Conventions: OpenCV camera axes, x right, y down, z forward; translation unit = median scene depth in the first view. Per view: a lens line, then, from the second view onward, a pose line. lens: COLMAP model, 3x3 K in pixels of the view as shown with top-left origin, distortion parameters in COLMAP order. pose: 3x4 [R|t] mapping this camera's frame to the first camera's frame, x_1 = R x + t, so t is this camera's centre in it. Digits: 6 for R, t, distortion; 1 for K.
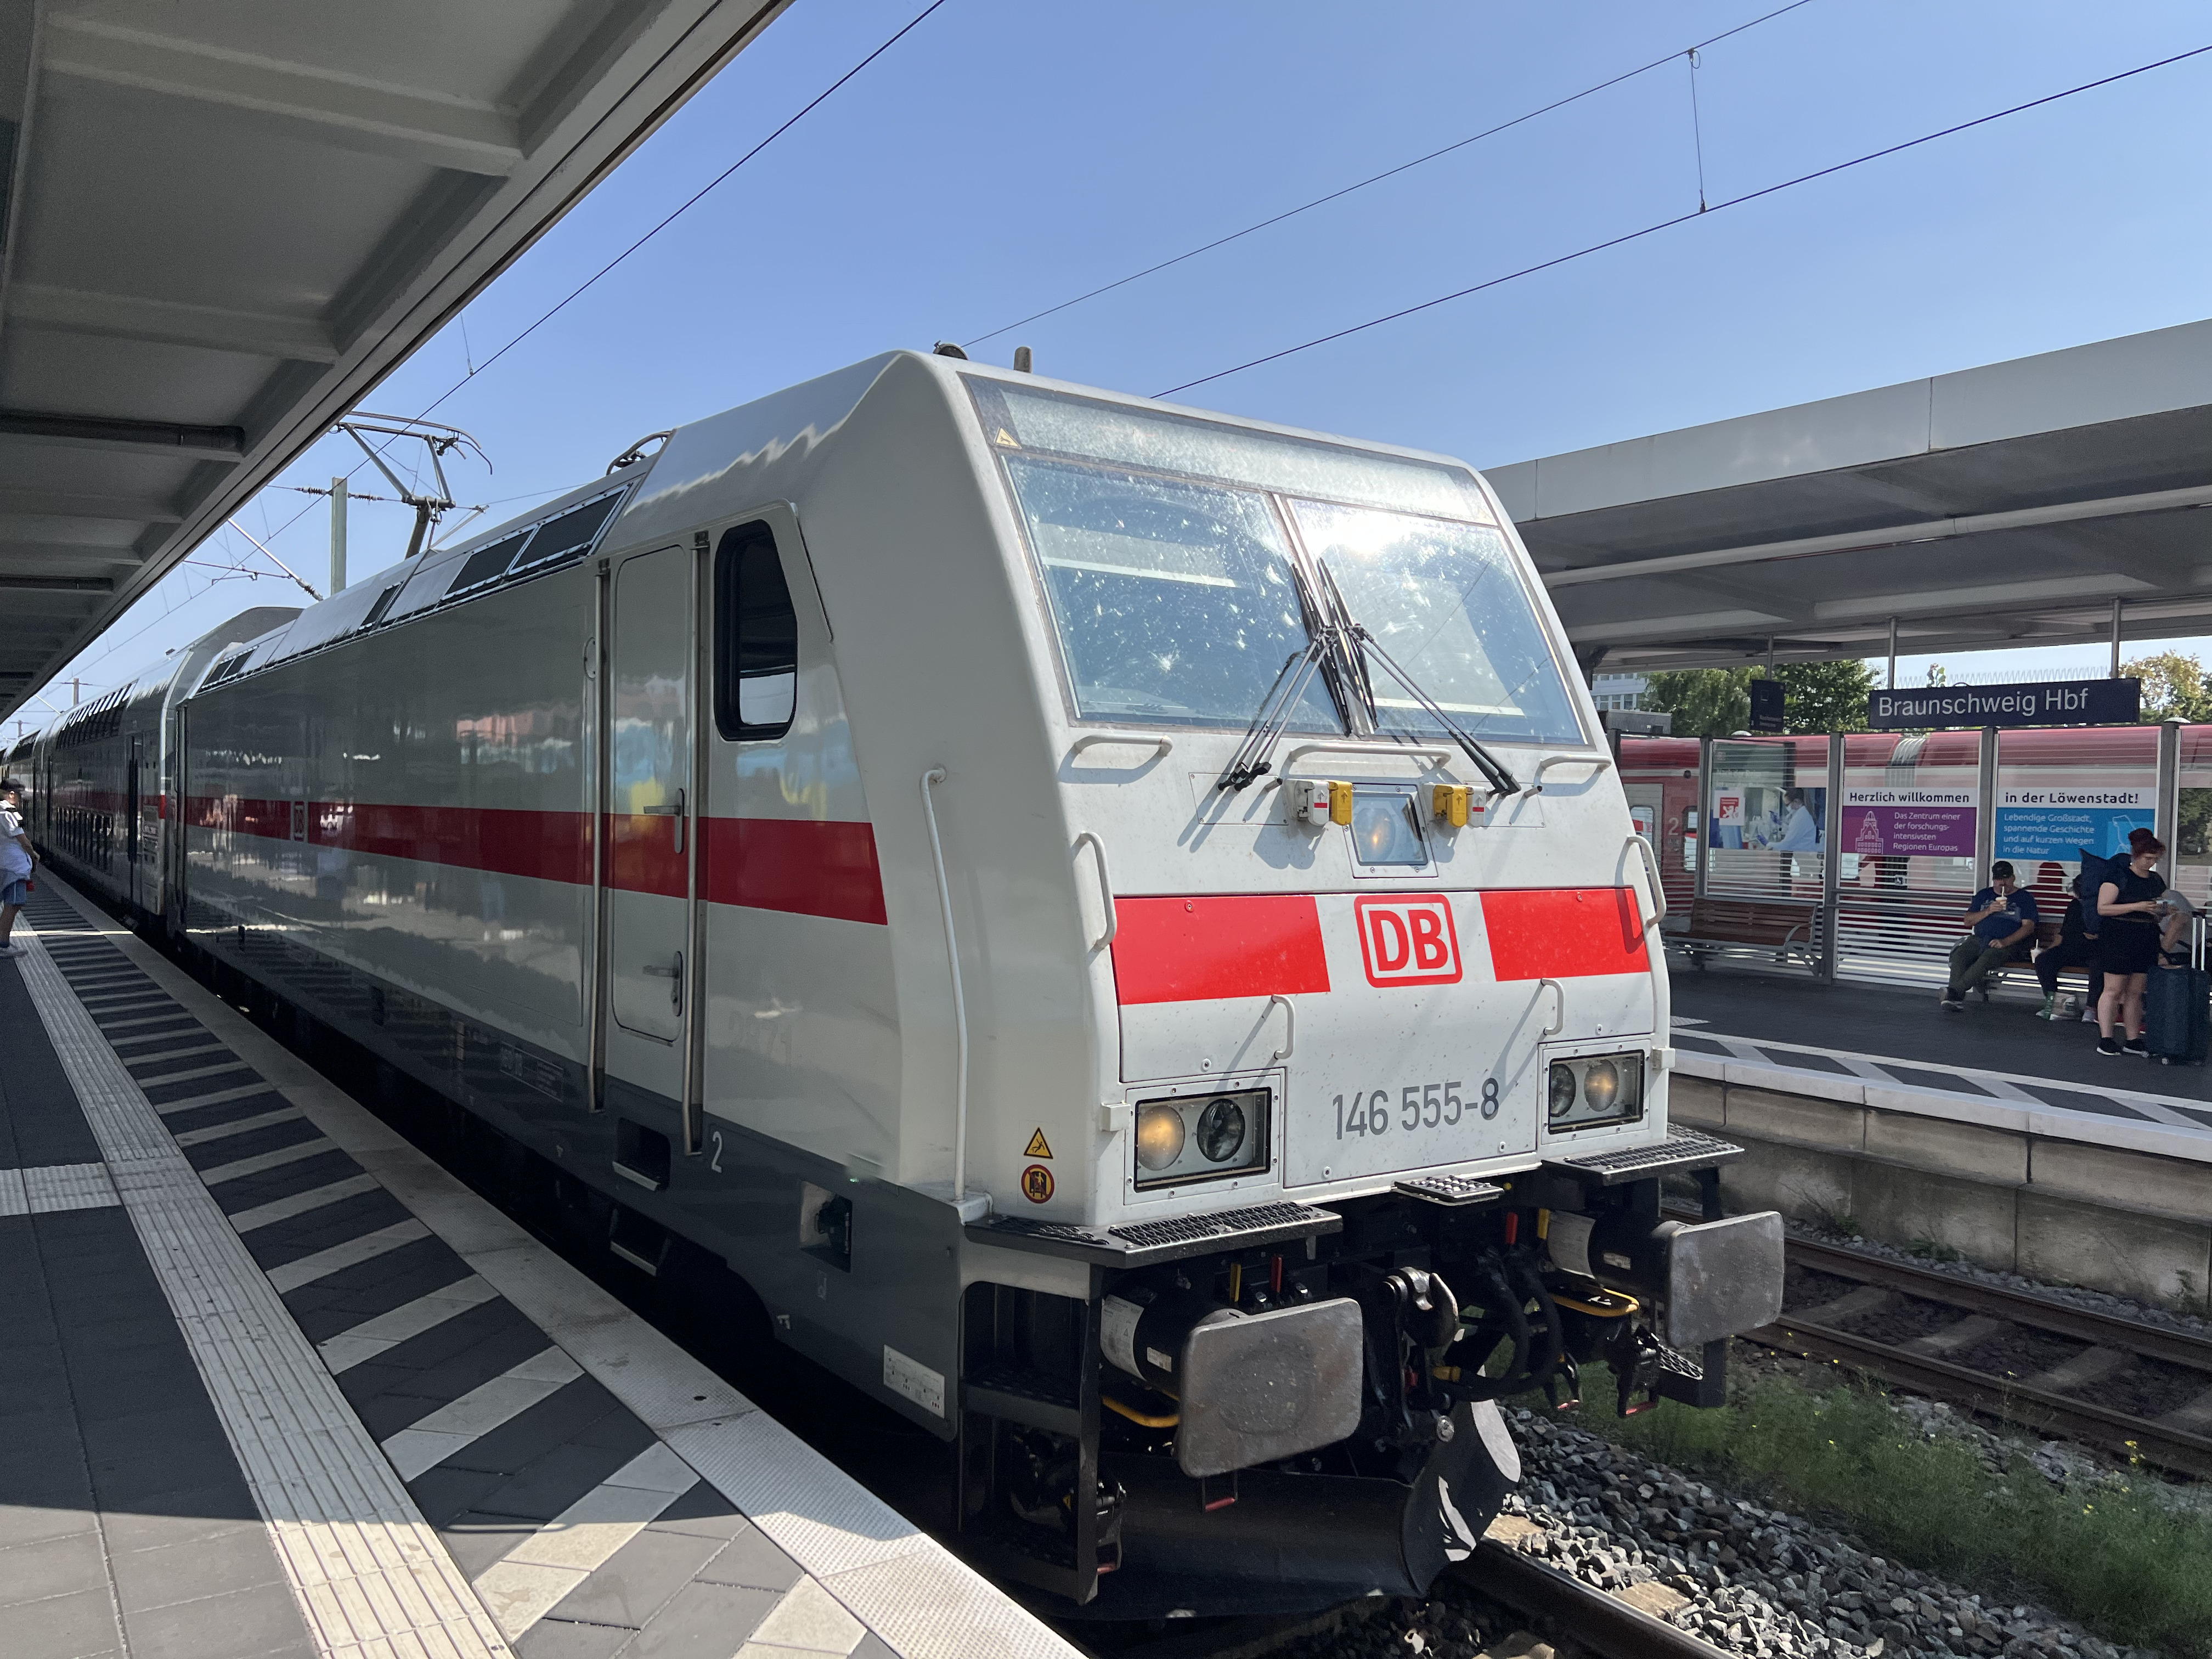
lens RADIAL K [[1751.7, 0, 1211.5], [0, 1751.7, 816.6], [0, 0, 1]] dist [0.013173, -0.003706]
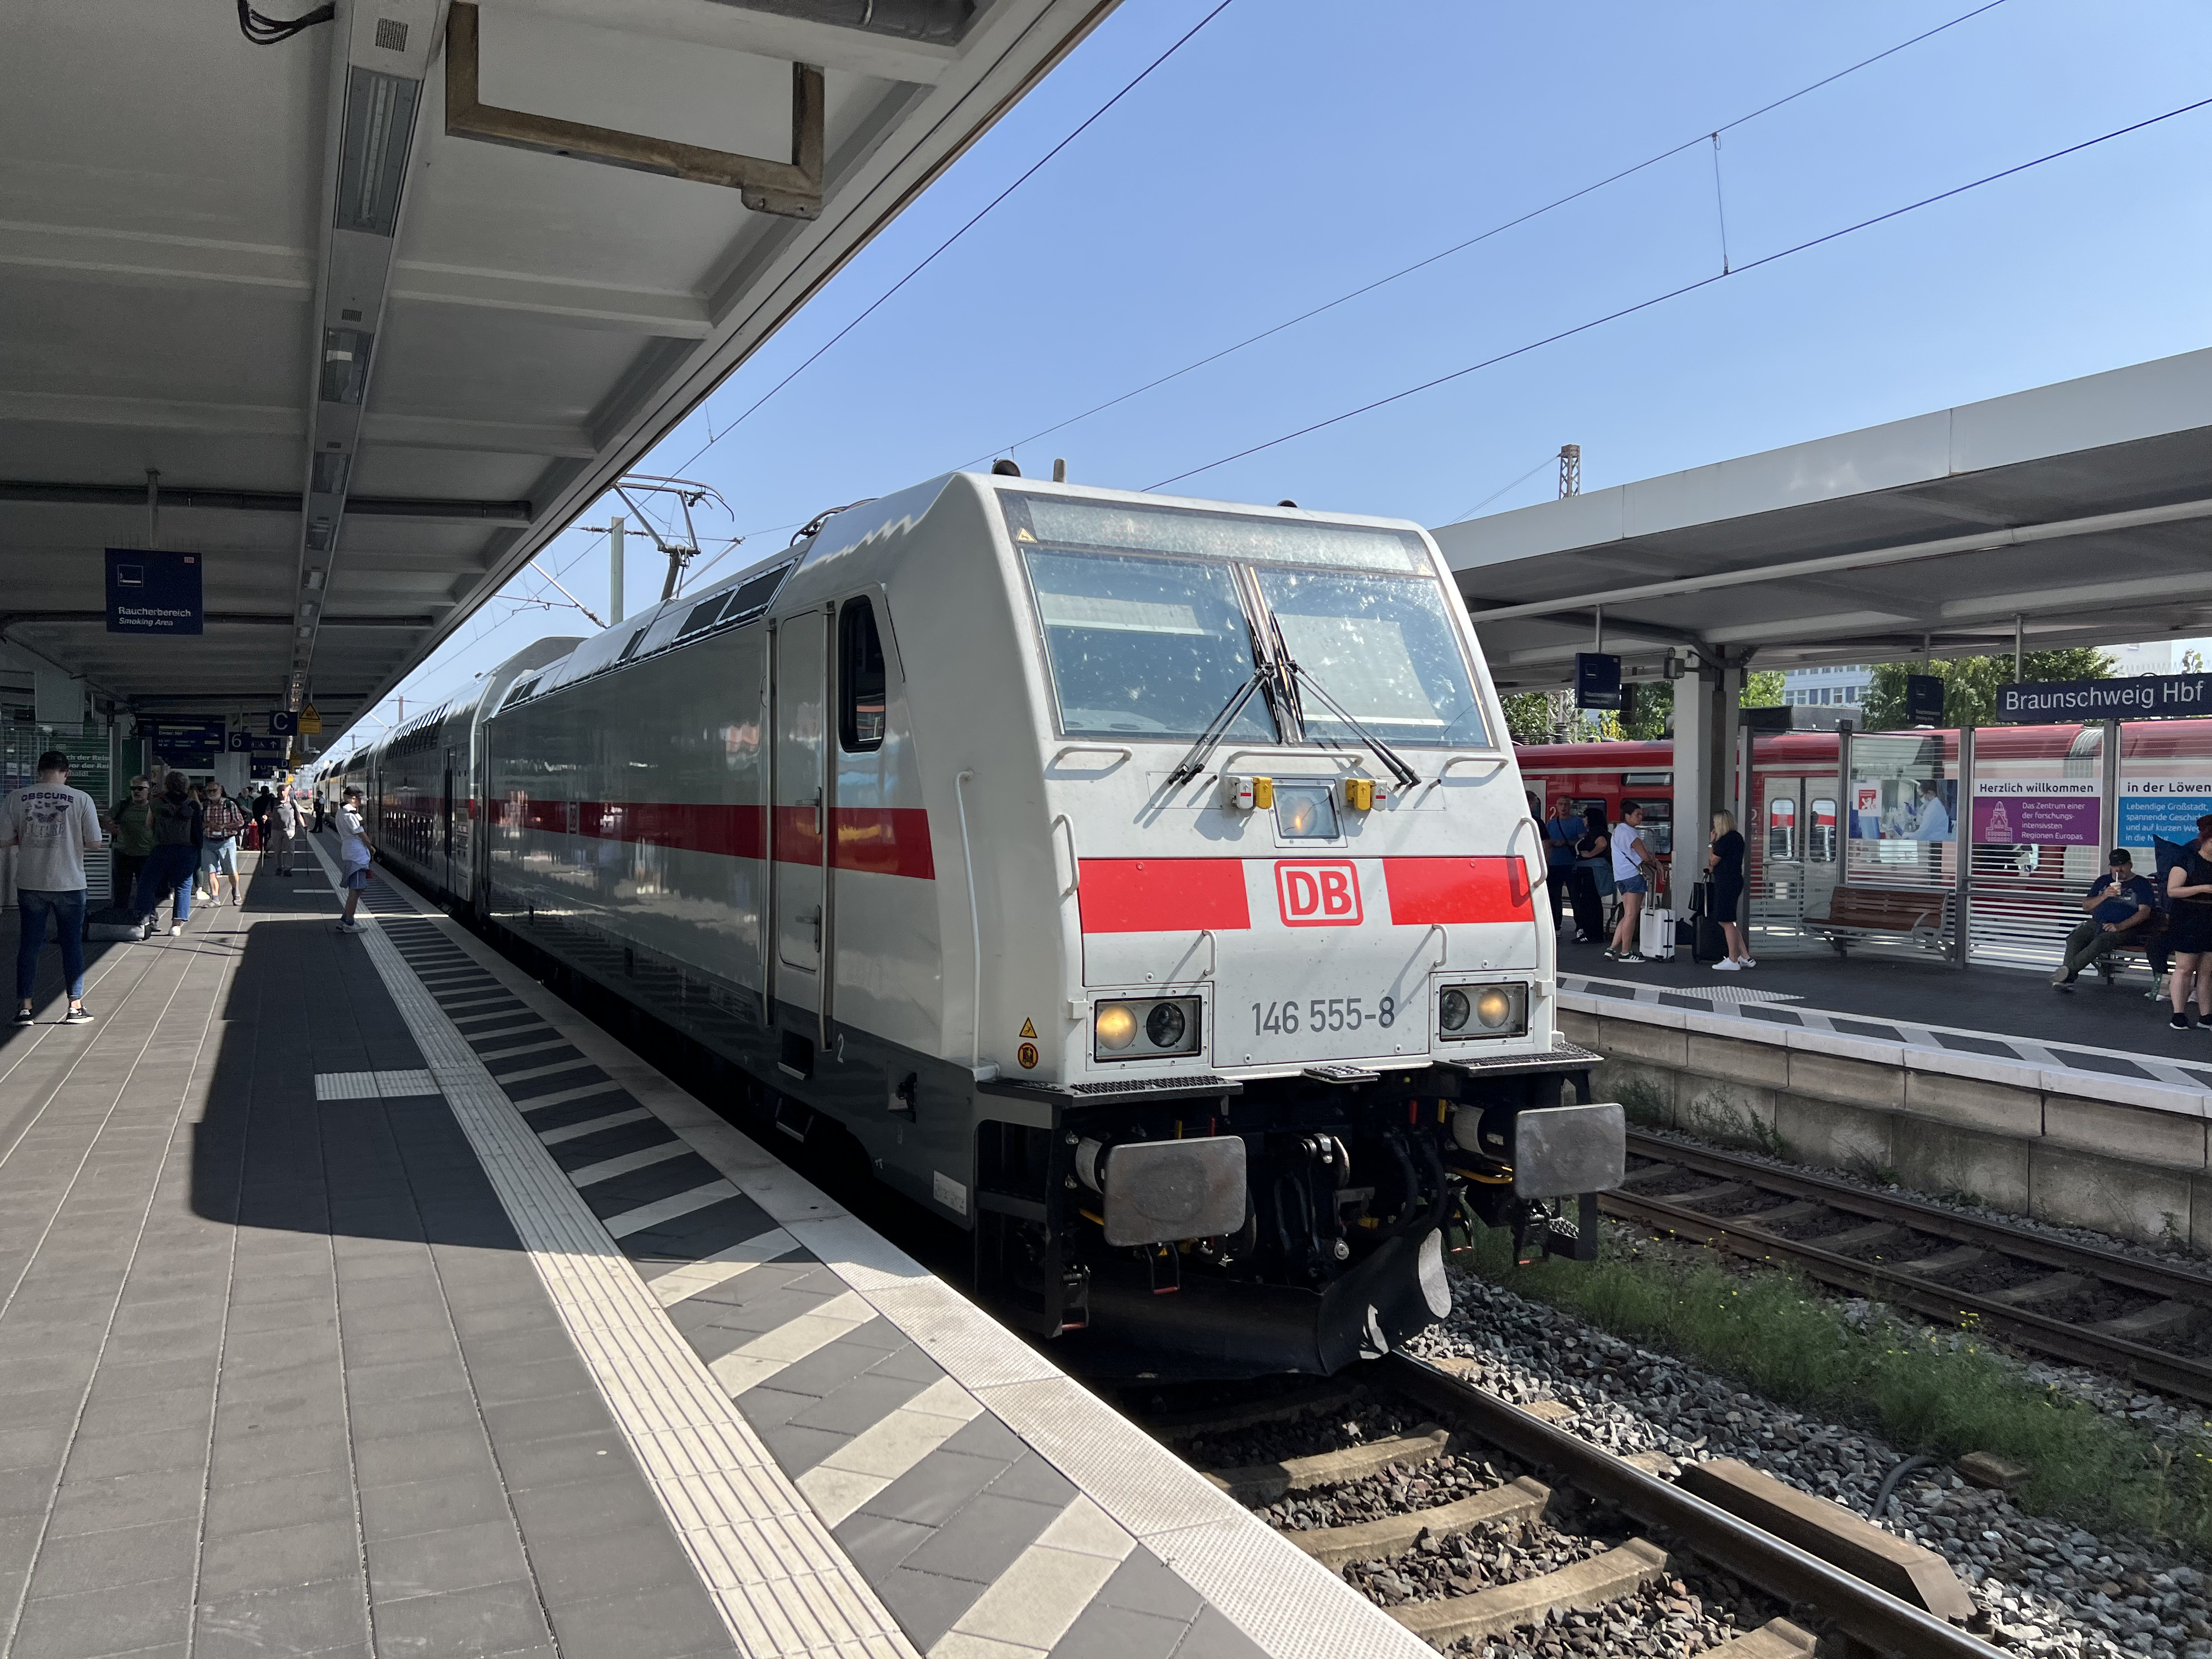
lens RADIAL K [[1749.2, 0, 1202.7], [0, 1749.2, 795.4], [0, 0, 1]] dist [0.024024, -0.010306]
pose [[0.989582, -0.008226, -0.143735, 0.188091], [0.006545, 0.999905, -0.012165, 0.009079], [0.143821, 0.011097, 0.989542, -0.307866]]
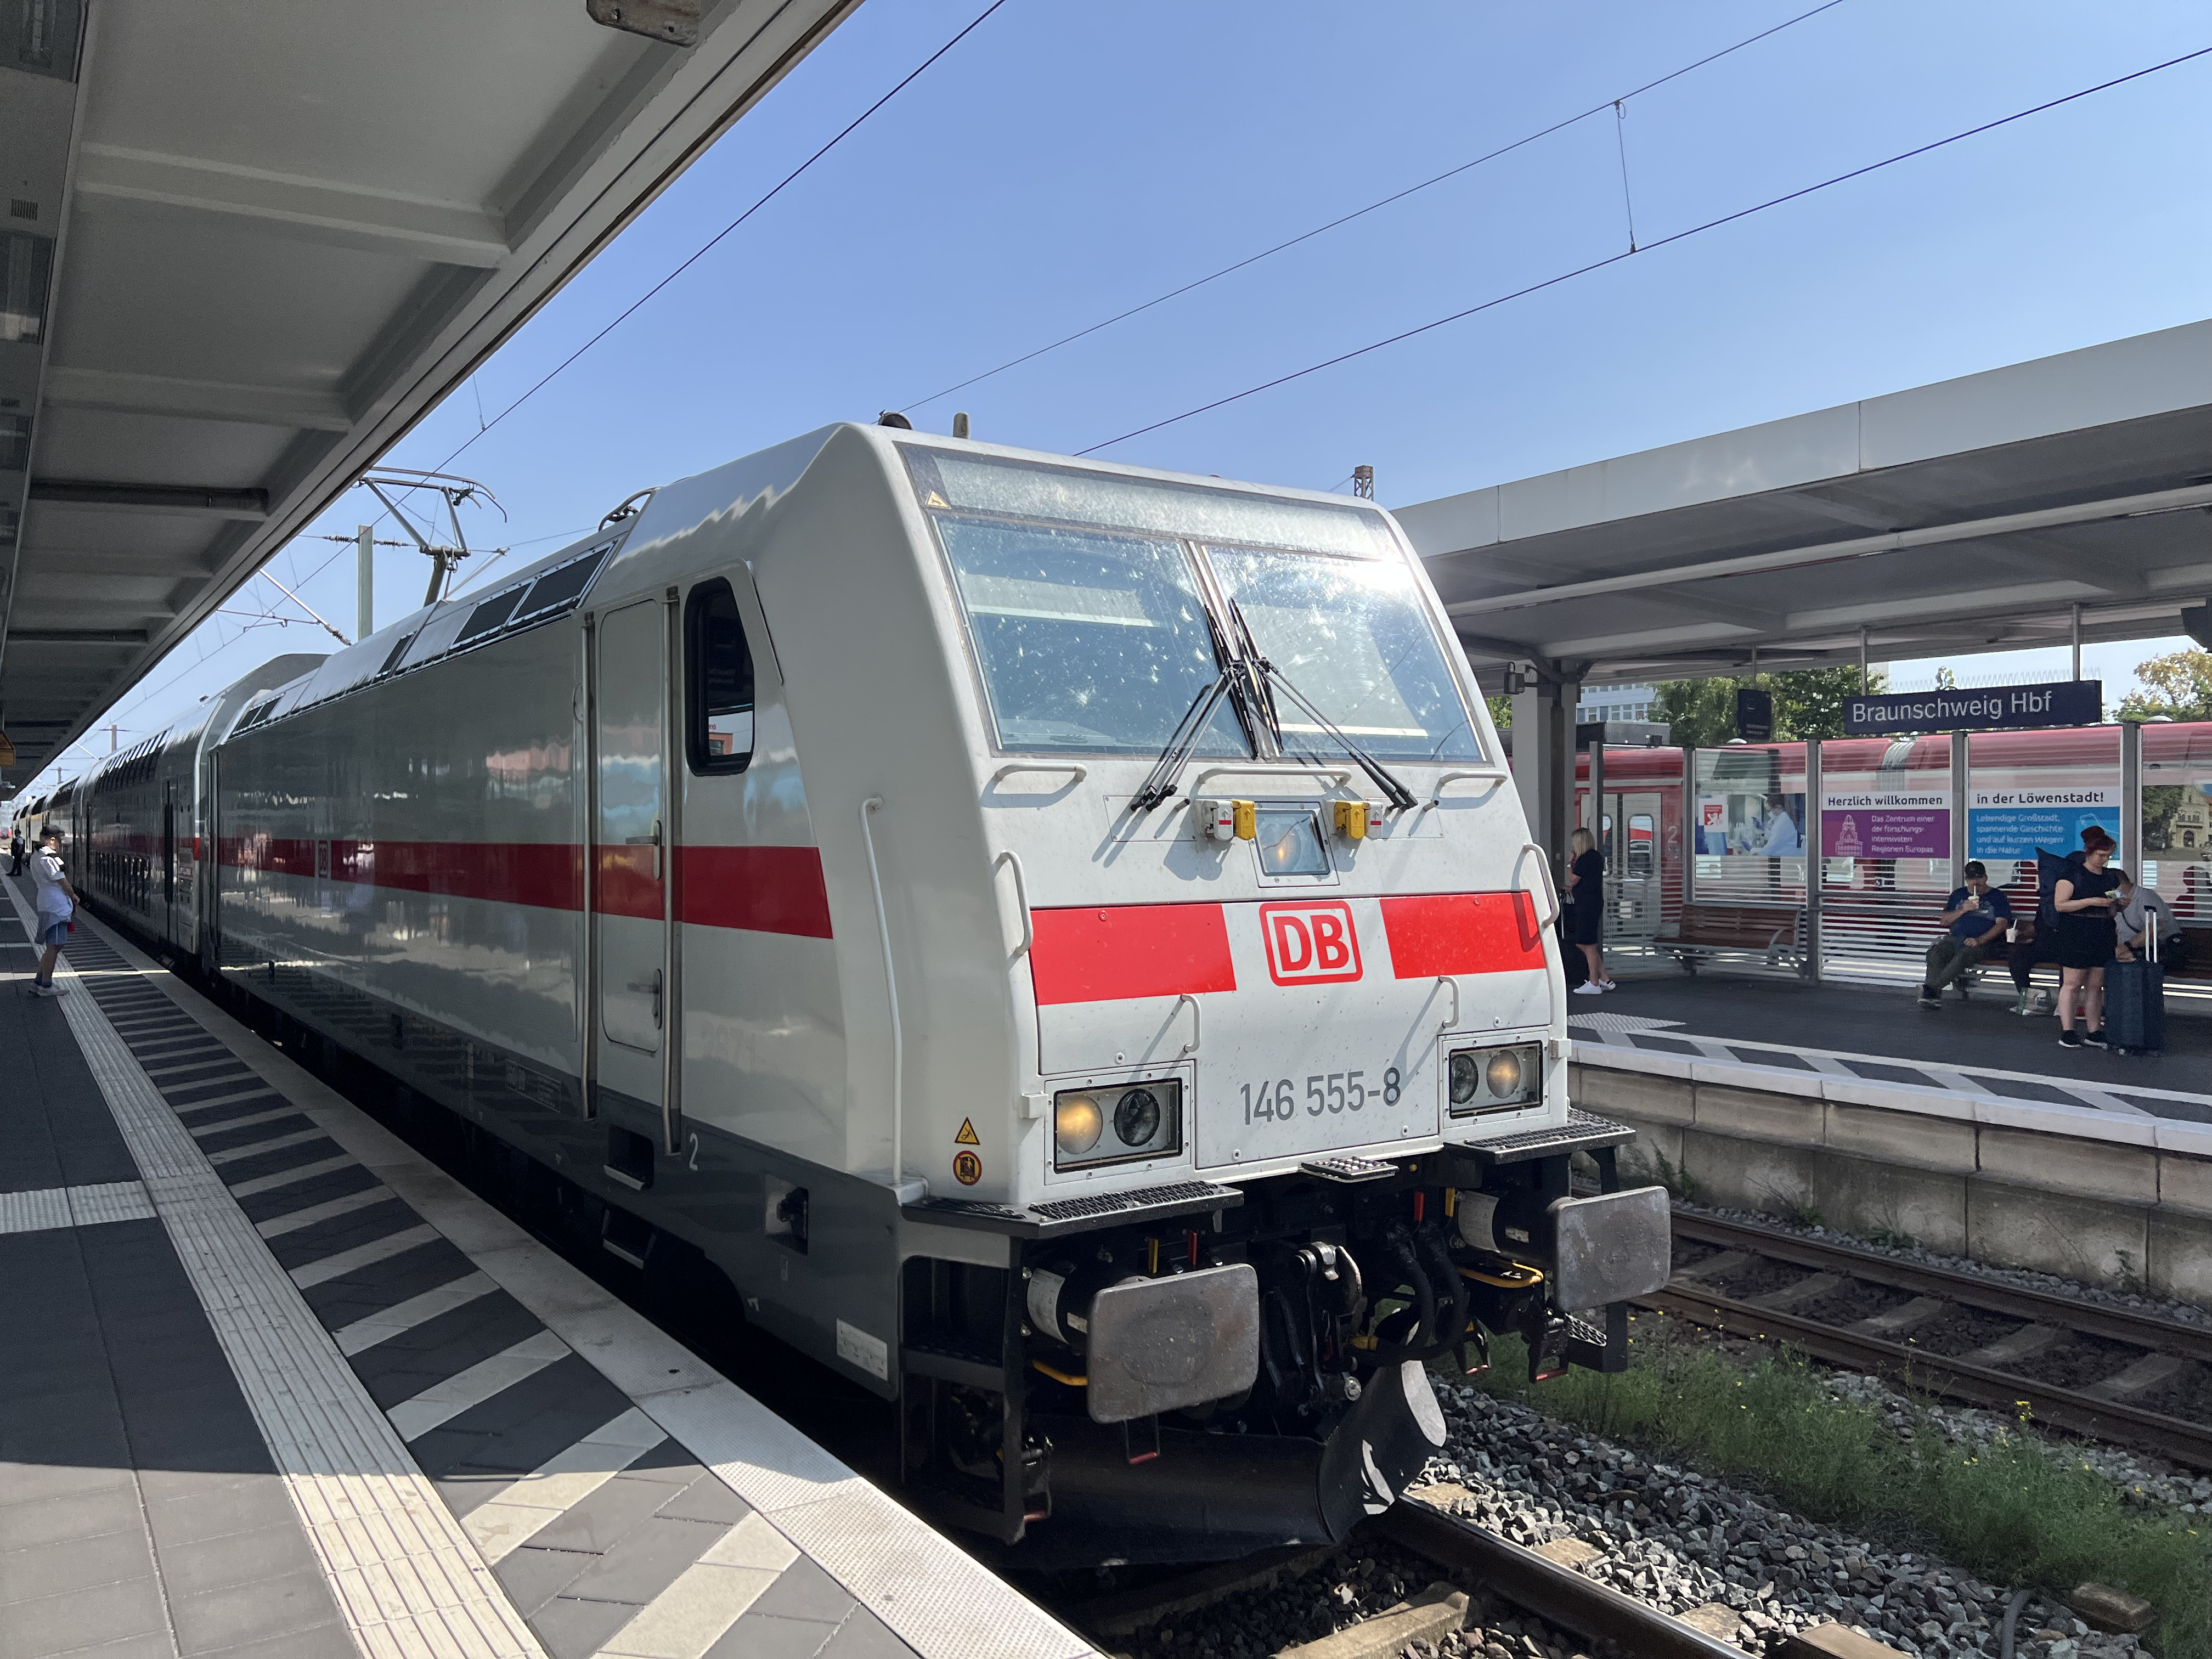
lens RADIAL K [[1744.0, 0, 1205.6], [0, 1744.0, 794.3], [0, 0, 1]] dist [0.023475, -0.017292]
pose [[0.999592, -0.023268, -0.016569, 0.056888], [0.022870, 0.999455, -0.023788, 0.001296], [0.017113, 0.023400, 0.999580, -0.086219]]
